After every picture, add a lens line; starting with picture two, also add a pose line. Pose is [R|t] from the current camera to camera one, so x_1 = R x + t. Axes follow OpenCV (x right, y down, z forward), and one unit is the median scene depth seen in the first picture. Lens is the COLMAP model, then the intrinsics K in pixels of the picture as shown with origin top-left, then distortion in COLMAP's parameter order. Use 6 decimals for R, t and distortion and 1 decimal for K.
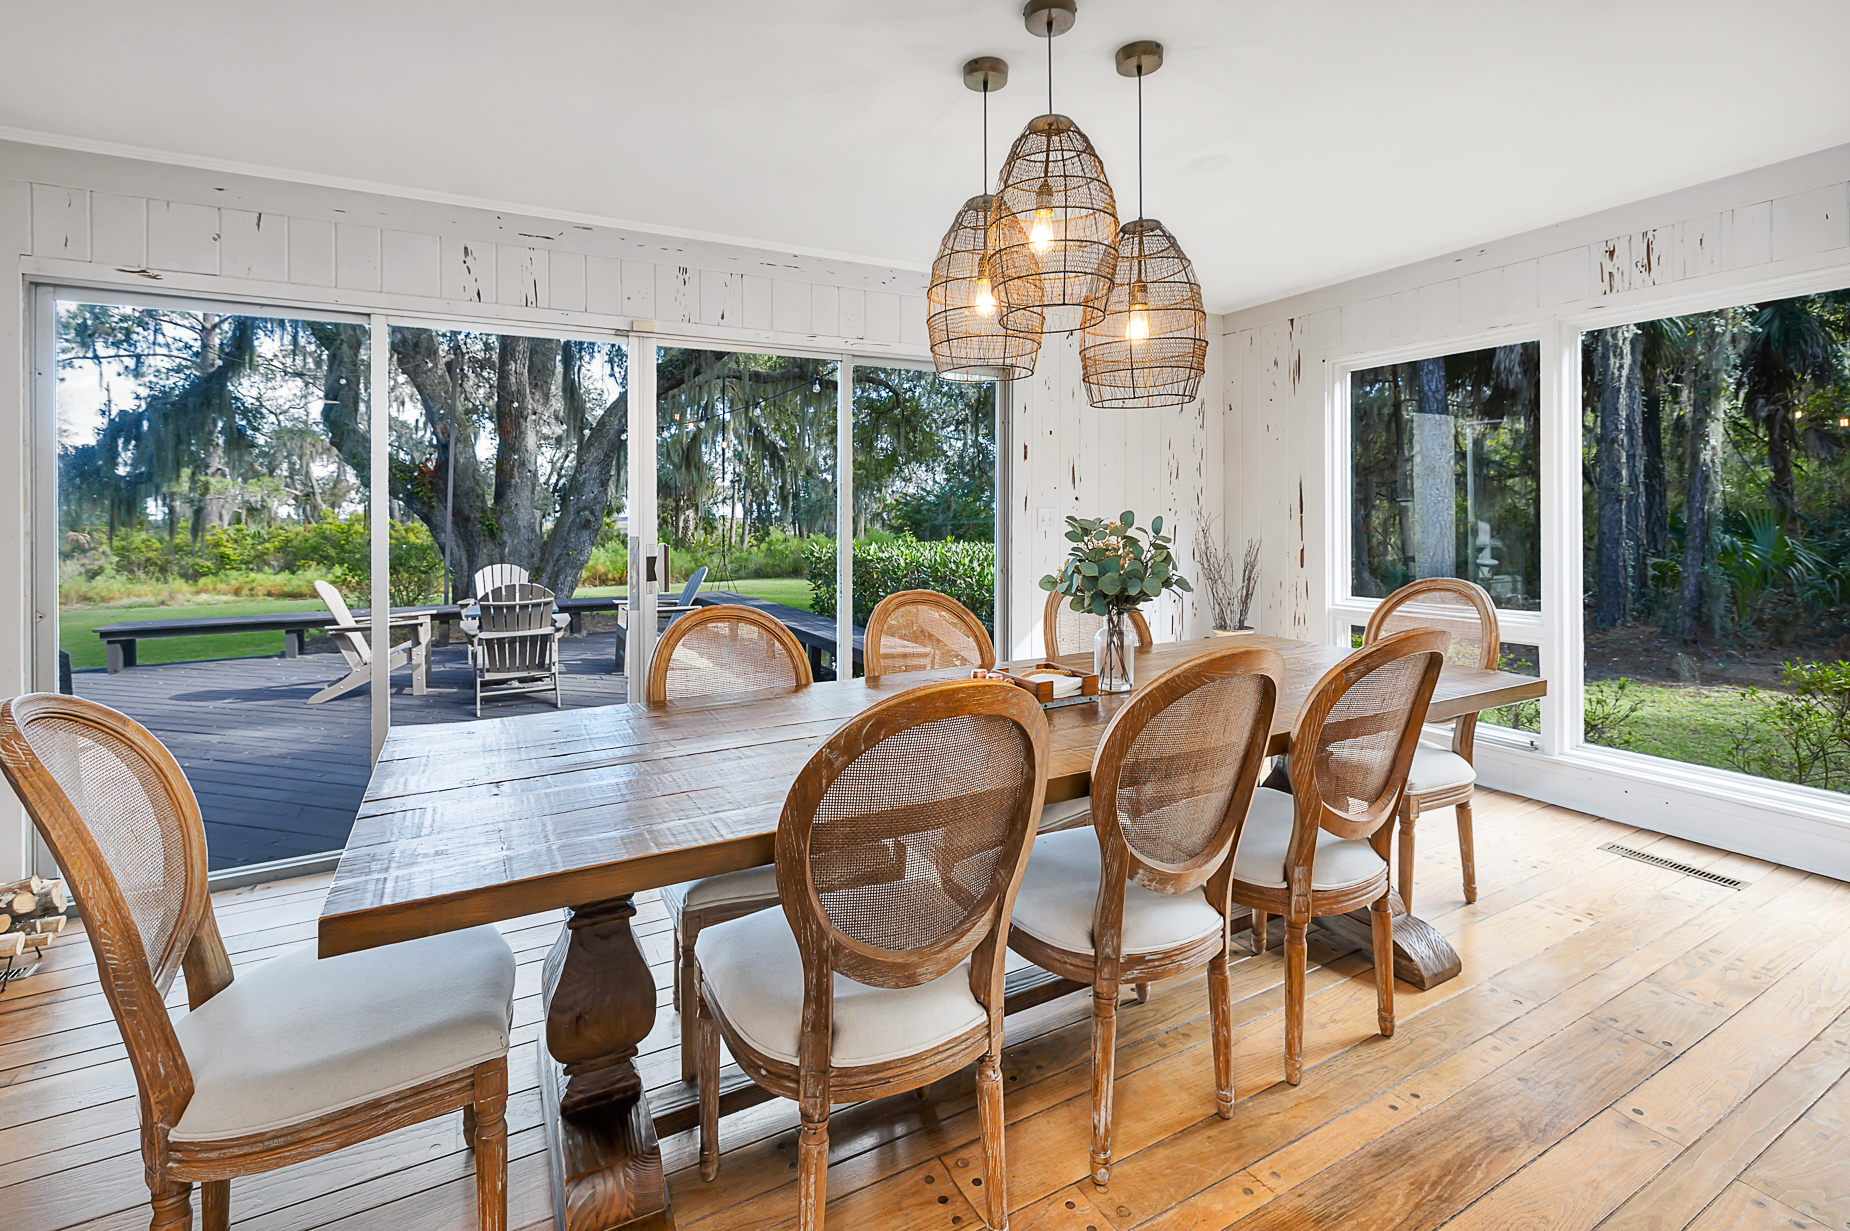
lens RADIAL K [[801.9, 0, 922.2], [0, 801.9, 516.8], [0, 0, 1]] dist [-0.001009, -0.000201]
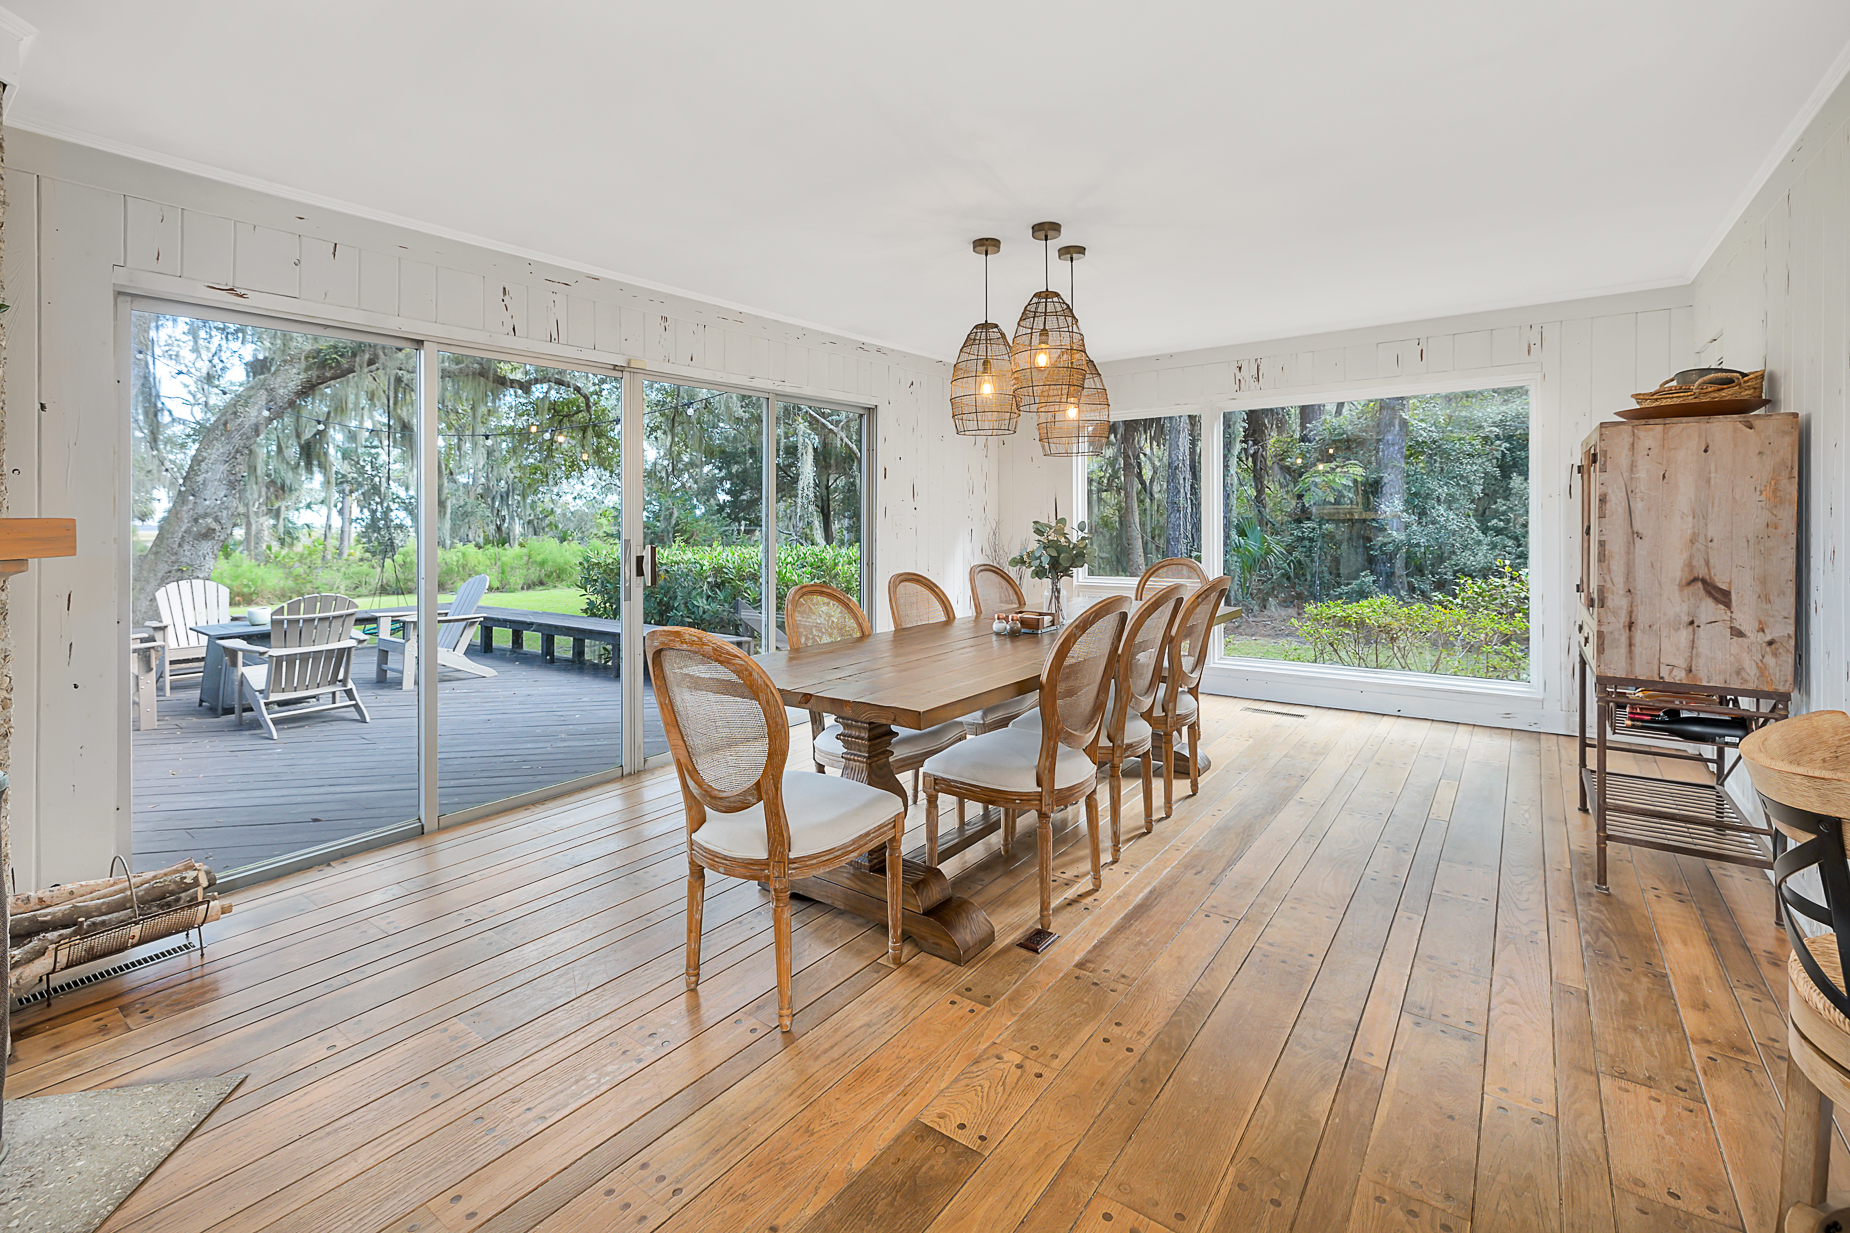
lens RADIAL K [[801.9, 0, 911.3], [0, 801.9, 524.2], [0, 0, 1]] dist [-0.001009, -0.000201]
pose [[0.909893, -0.002497, 0.414835, -0.469031], [0.002404, 0.999997, 0.000745, 0.002289], [-0.414836, 0.000320, 0.909896, -0.258657]]
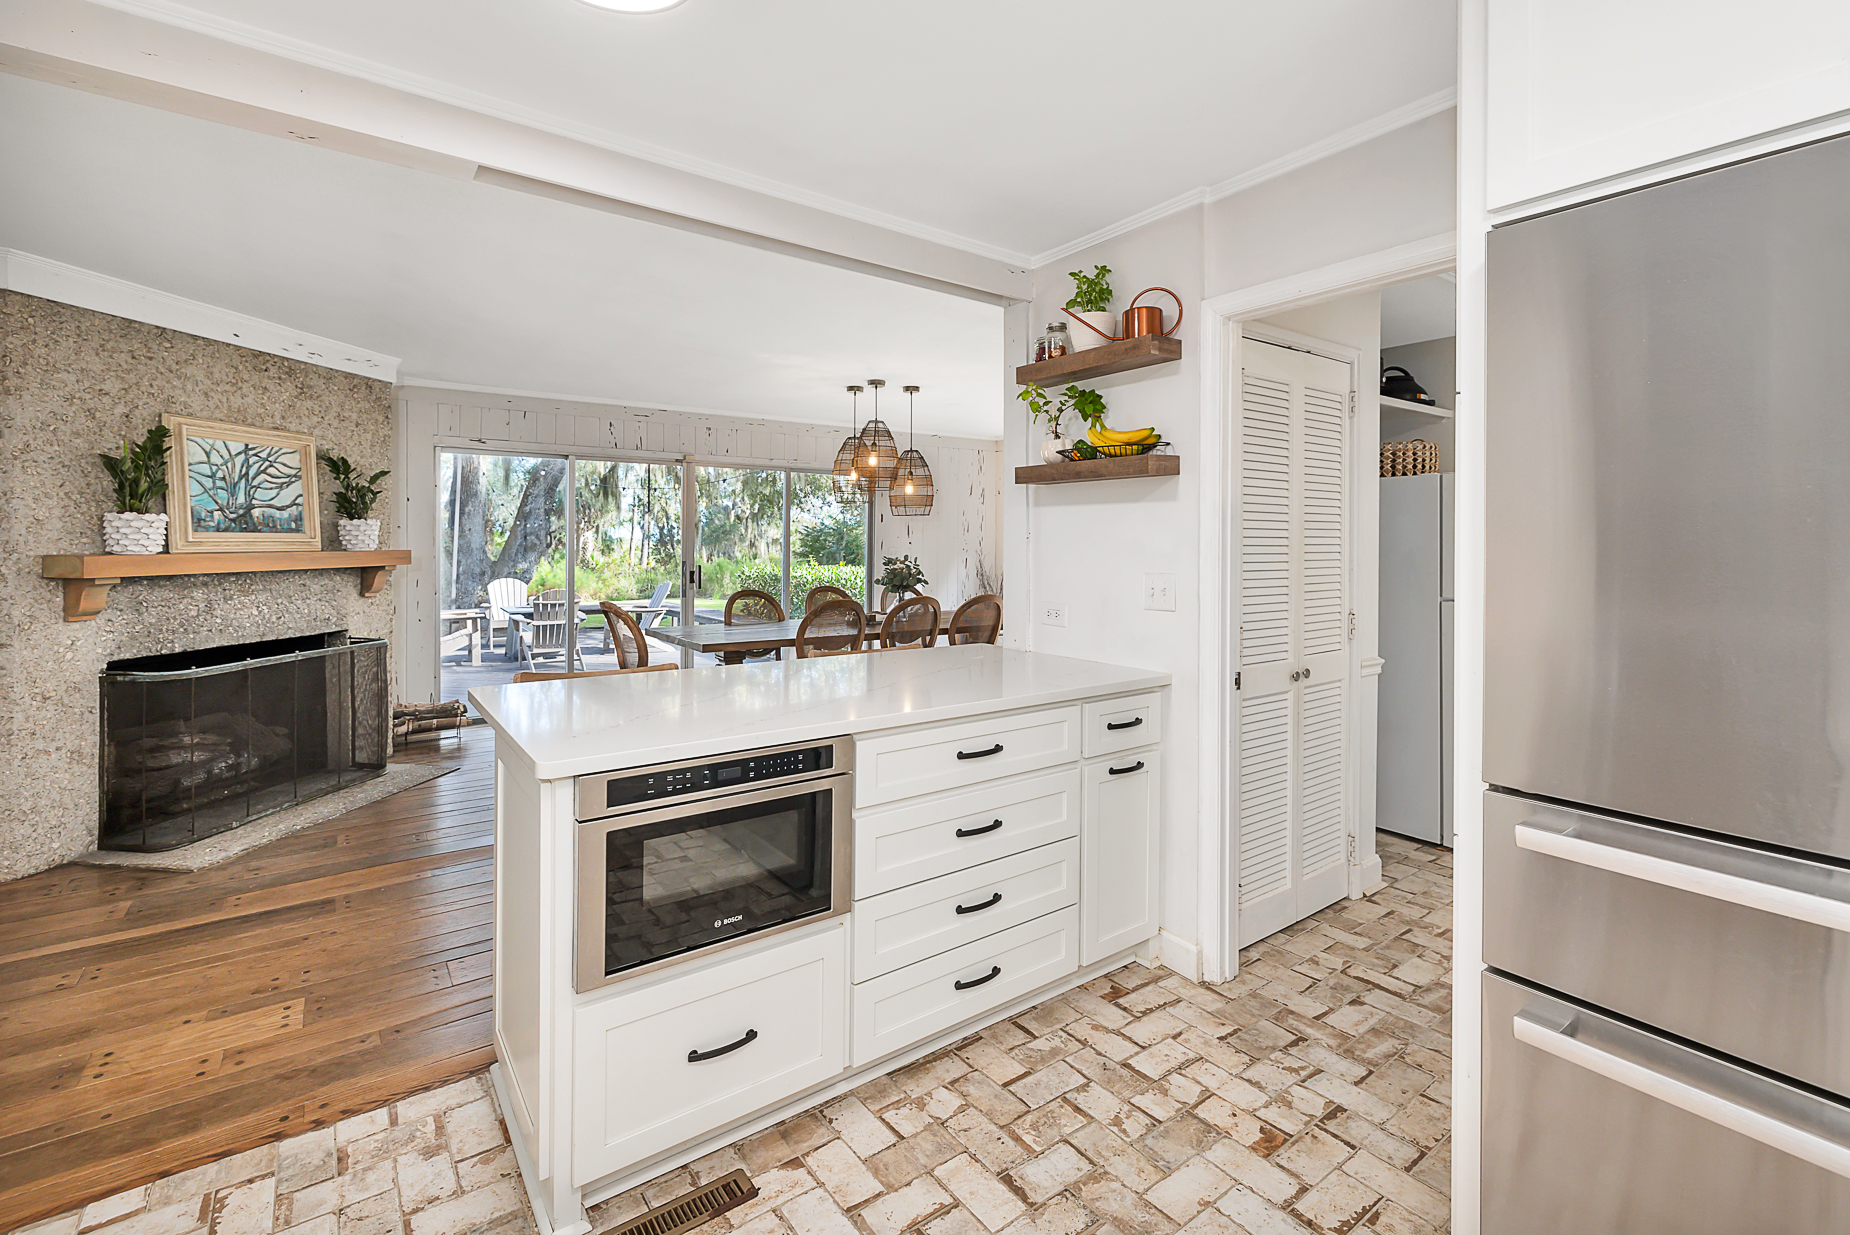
lens RADIAL K [[801.9, 0, 917.3], [0, 801.9, 556.4], [0, 0, 1]] dist [-0.001009, -0.000201]
pose [[0.992015, 0.012733, 0.125472, -0.029319], [-0.015146, 0.999718, 0.018297, -0.033144], [-0.125203, -0.020052, 0.991928, -1.087114]]
